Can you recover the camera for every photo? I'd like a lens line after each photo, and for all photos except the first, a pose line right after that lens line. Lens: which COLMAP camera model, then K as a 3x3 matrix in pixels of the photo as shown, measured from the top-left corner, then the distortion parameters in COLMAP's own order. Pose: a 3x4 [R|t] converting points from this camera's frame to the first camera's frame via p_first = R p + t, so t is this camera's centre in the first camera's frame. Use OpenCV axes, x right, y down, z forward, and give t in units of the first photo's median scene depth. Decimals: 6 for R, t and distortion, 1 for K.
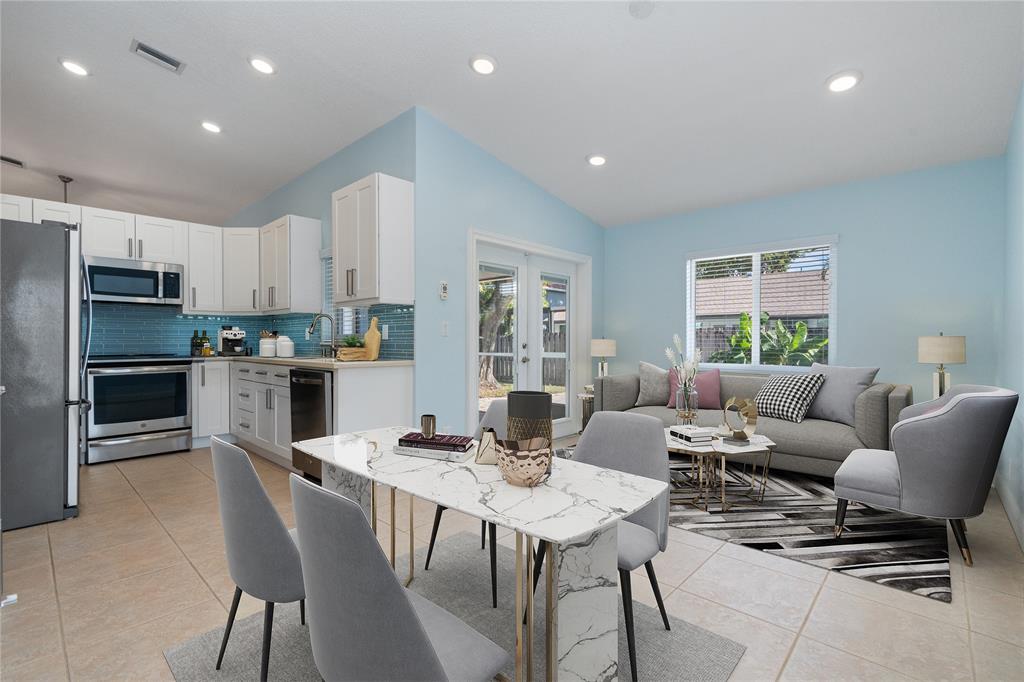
lens RADIAL K [[468.1, 0, 510.5], [0, 468.1, 338.6], [0, 0, 1]] dist [-0.004731, -0.000241]
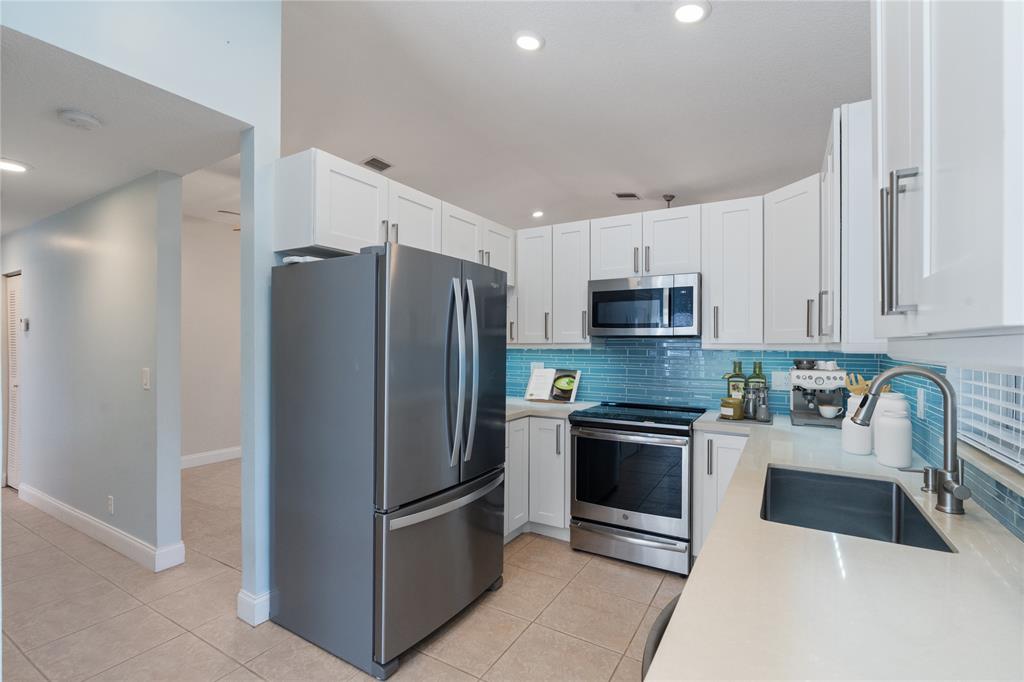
lens RADIAL K [[468.1, 0, 508.0], [0, 468.1, 339.9], [0, 0, 1]] dist [-0.004731, -0.000241]
pose [[0.193736, -0.009397, -0.981009, -0.131308], [-0.006016, 0.999924, -0.010767, -0.058509], [0.981035, 0.007988, 0.193665, 0.629842]]
